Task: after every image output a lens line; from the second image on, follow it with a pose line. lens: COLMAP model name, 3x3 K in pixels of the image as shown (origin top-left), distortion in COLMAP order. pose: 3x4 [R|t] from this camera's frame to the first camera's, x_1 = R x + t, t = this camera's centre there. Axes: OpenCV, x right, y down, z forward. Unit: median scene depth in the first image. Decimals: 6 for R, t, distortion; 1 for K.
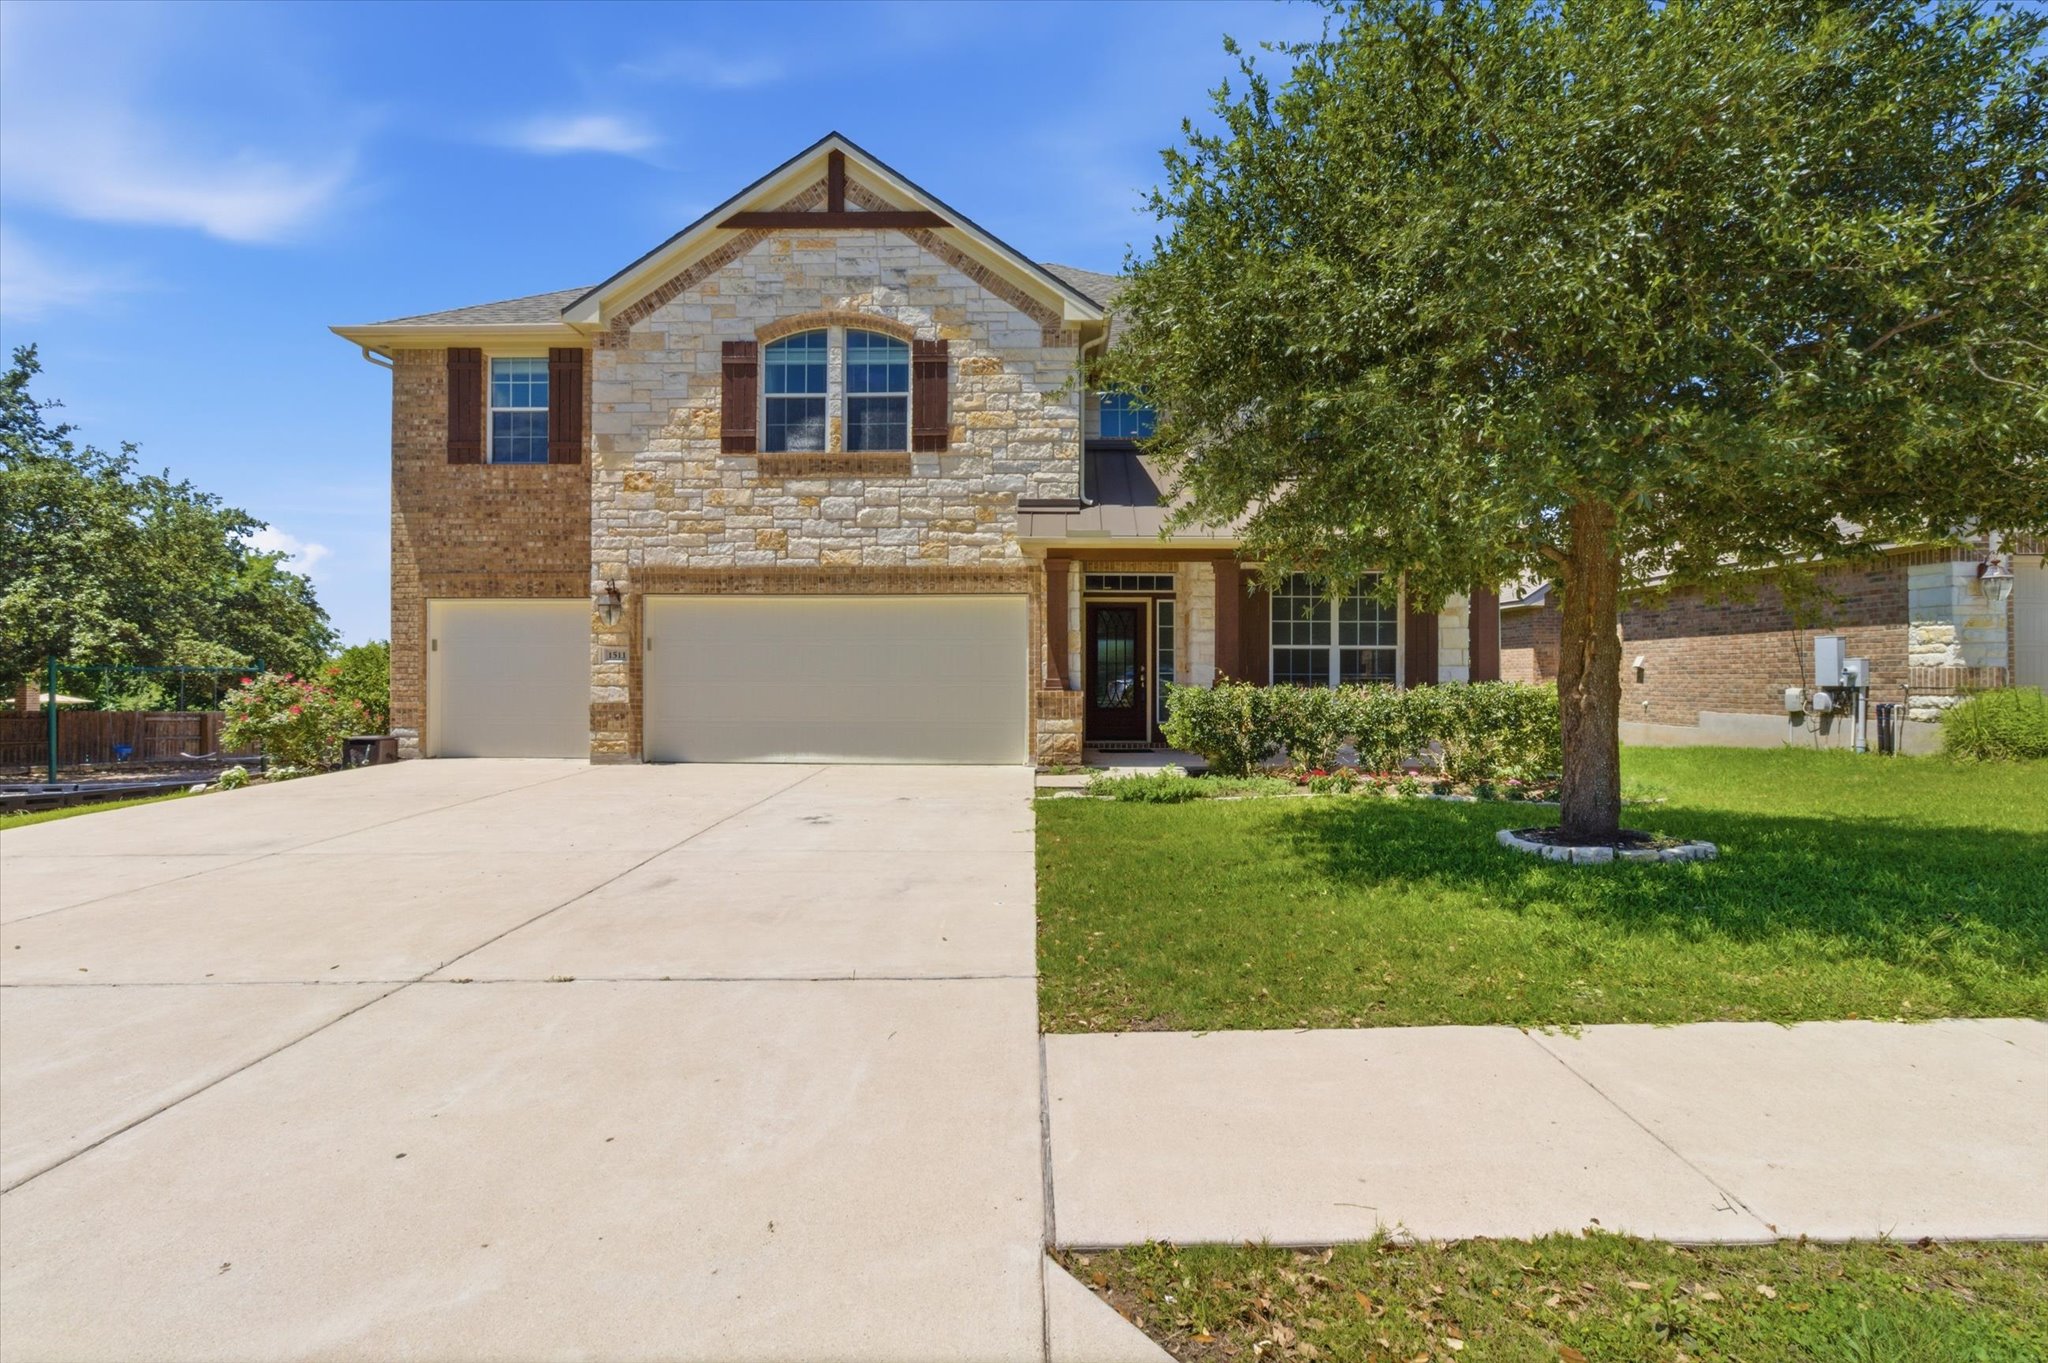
lens RADIAL K [[949.8, 0, 1035.6], [0, 949.8, 681.2], [0, 0, 1]] dist [-0.010135, 0.002047]
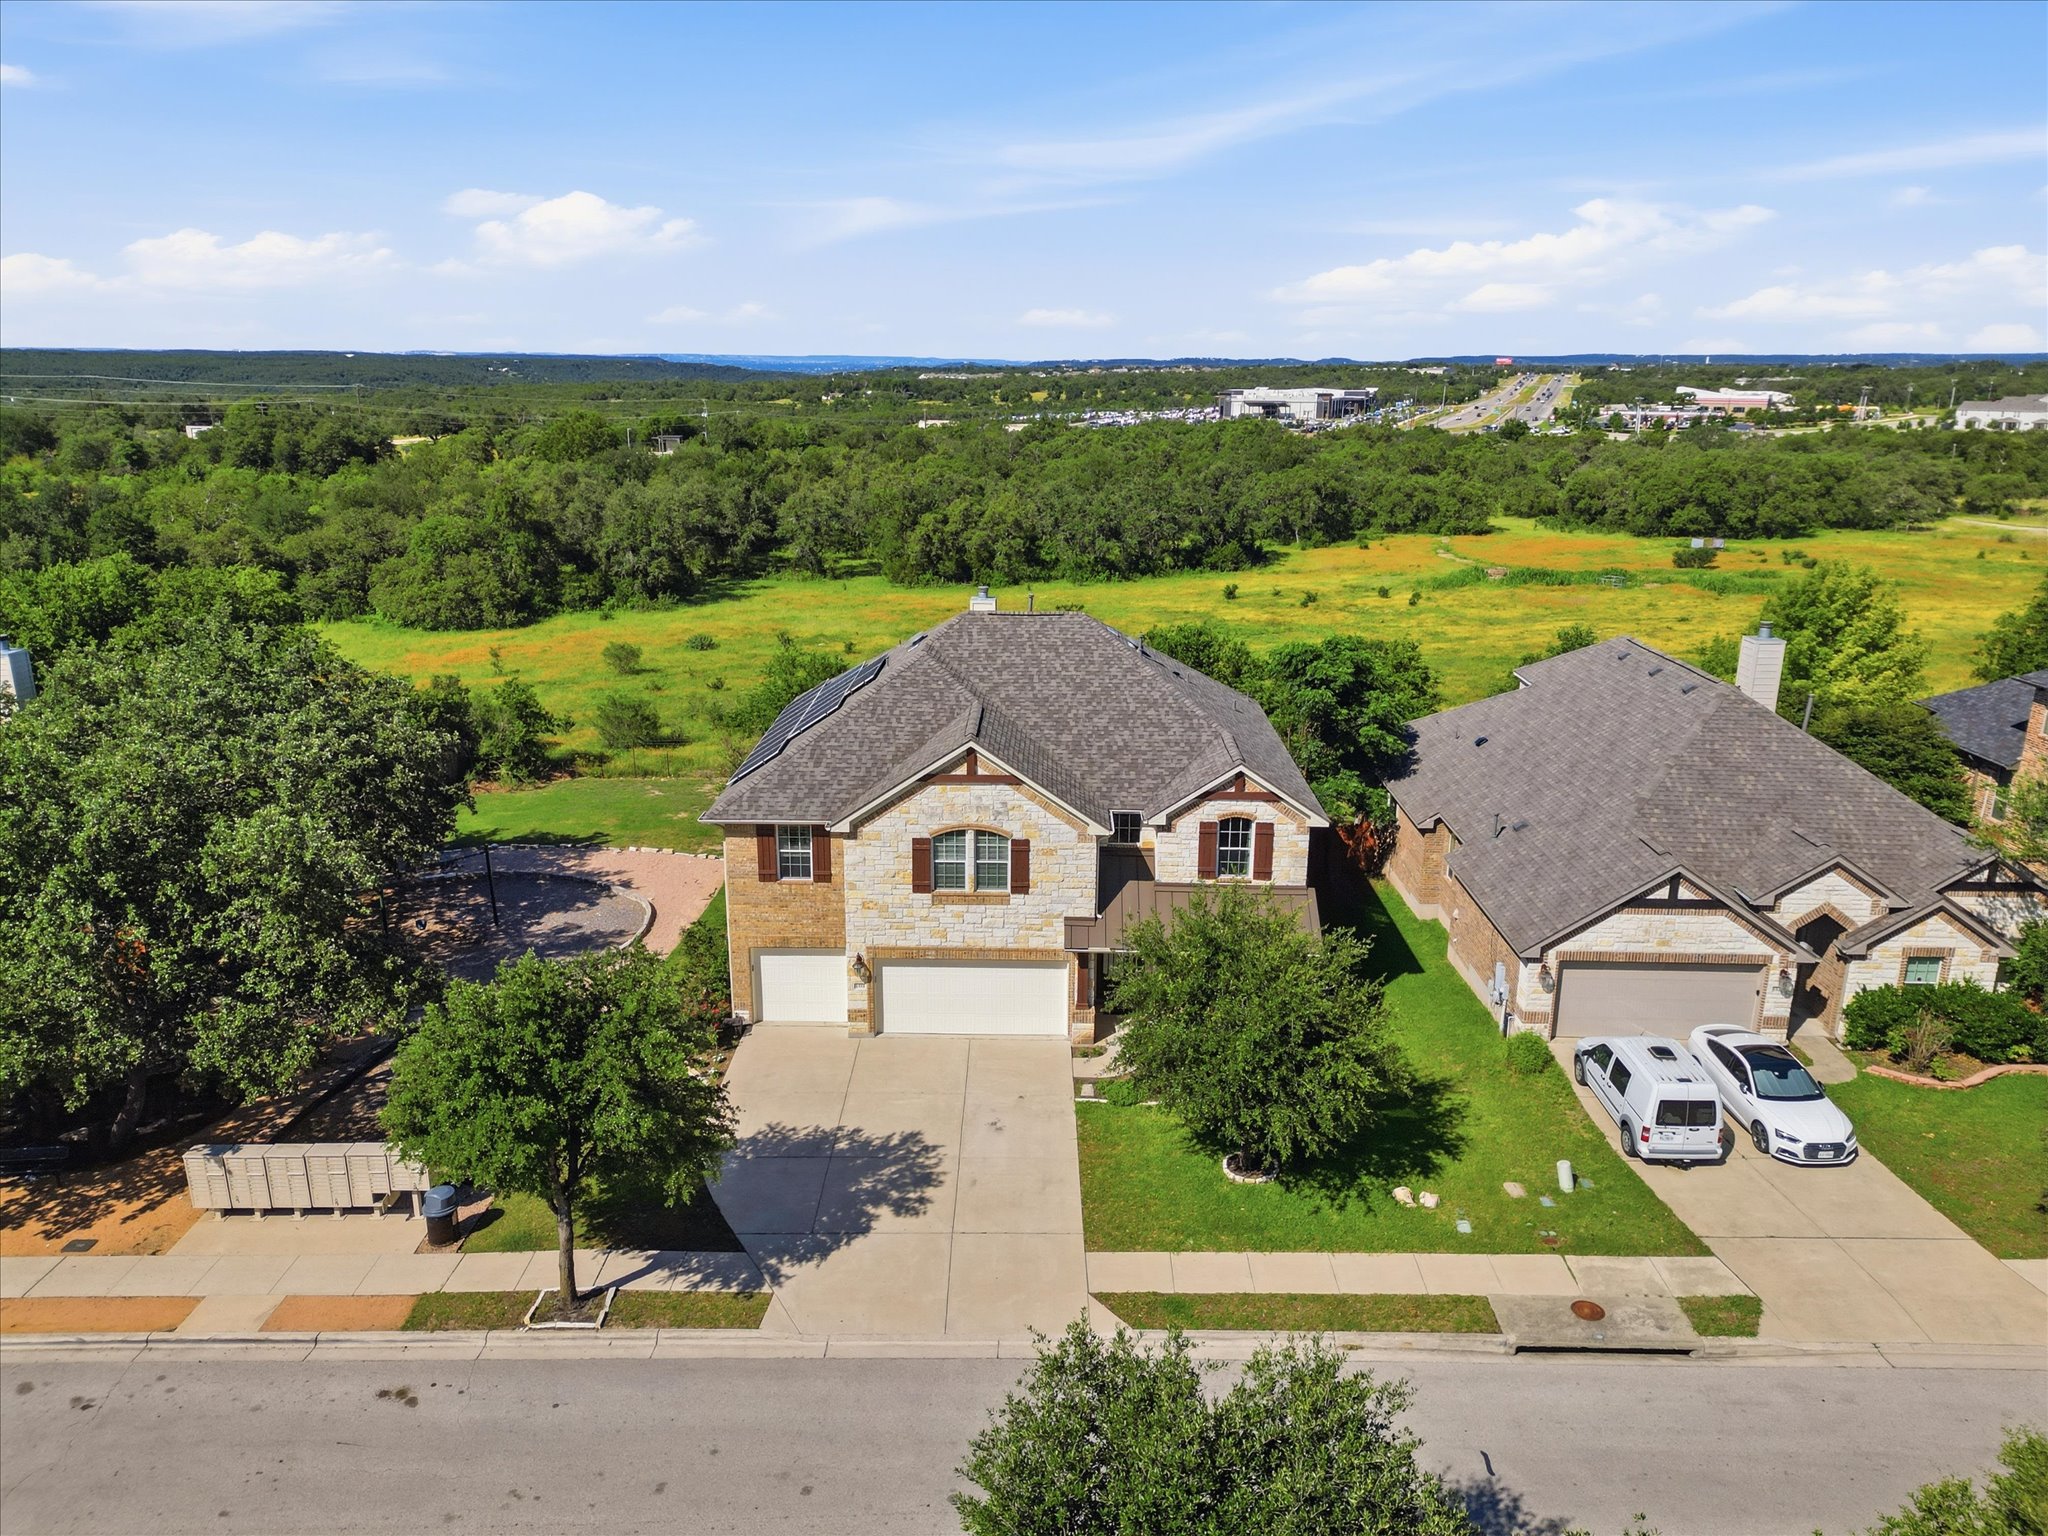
lens RADIAL K [[1424.8, 0, 1030.7], [0, 1424.8, 763.9], [0, 0, 1]] dist [0.108698, 0.001126]
pose [[0.999958, 0.006299, 0.006673, -0.108598], [-0.007857, 0.963393, 0.267979, -1.281842], [-0.004741, -0.268020, 0.963402, -1.761264]]
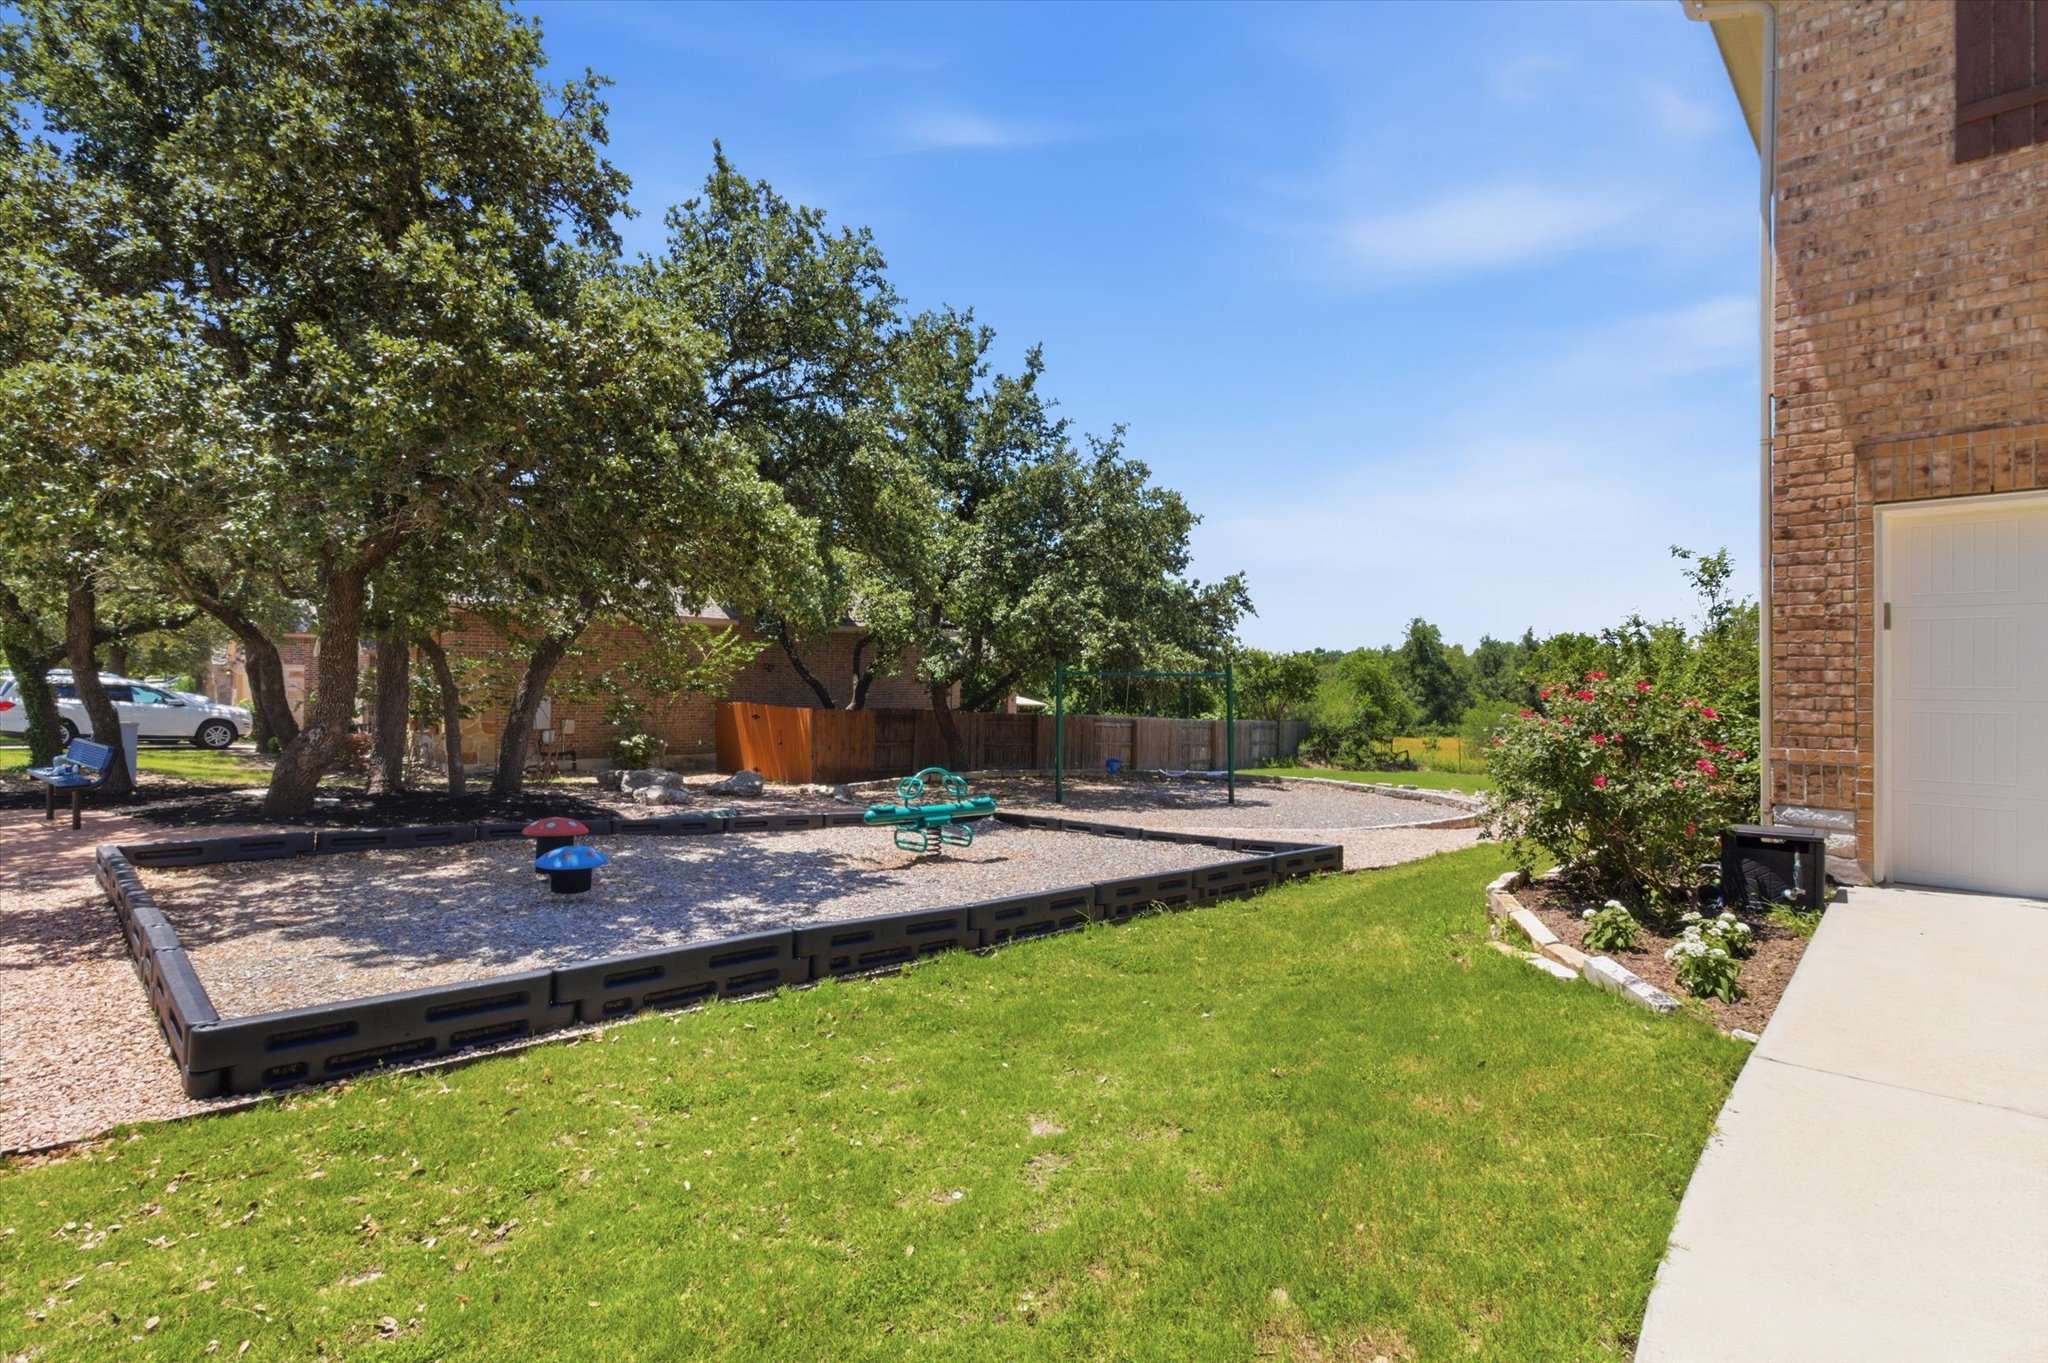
lens RADIAL K [[949.8, 0, 1031.9], [0, 949.8, 683.4], [0, 0, 1]] dist [-0.010135, 0.002047]
pose [[0.731495, 0.008466, -0.681794, -0.667425], [-0.012099, 0.999927, -0.000564, -0.003518], [0.681739, 0.008661, 0.731544, 0.462643]]
